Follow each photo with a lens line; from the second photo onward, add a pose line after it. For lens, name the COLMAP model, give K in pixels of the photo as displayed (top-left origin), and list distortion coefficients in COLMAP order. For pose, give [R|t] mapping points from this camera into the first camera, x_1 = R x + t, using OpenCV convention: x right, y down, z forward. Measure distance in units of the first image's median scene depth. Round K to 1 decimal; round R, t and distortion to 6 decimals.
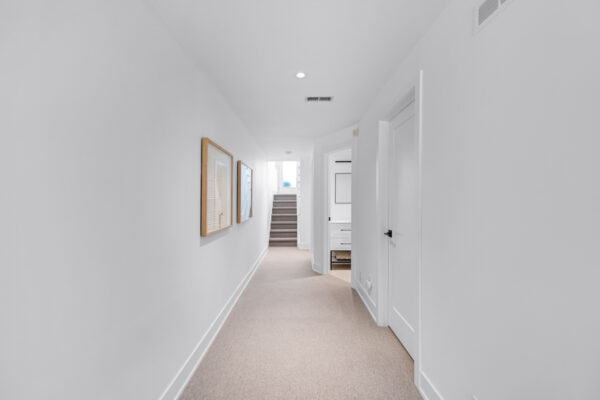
lens RADIAL K [[252.7, 0, 298.1], [0, 252.7, 200.1], [0, 0, 1]] dist [-0.007636, -0.000285]
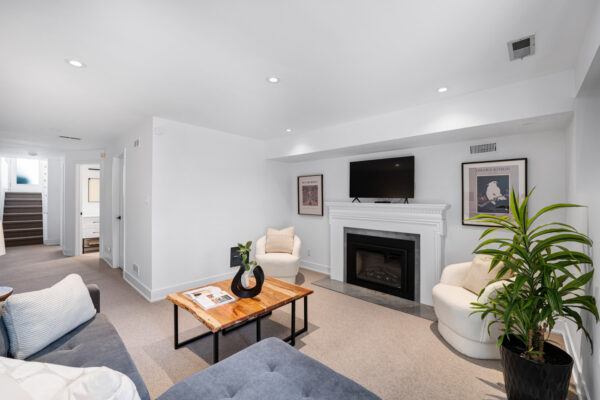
lens RADIAL K [[252.7, 0, 298.1], [0, 252.7, 200.1], [0, 0, 1]] dist [-0.007636, -0.000285]
pose [[0.688778, 0.003106, 0.724966, -0.043562], [-0.008454, 0.999957, 0.003749, -0.010653], [-0.724923, -0.008711, 0.688775, -0.663357]]
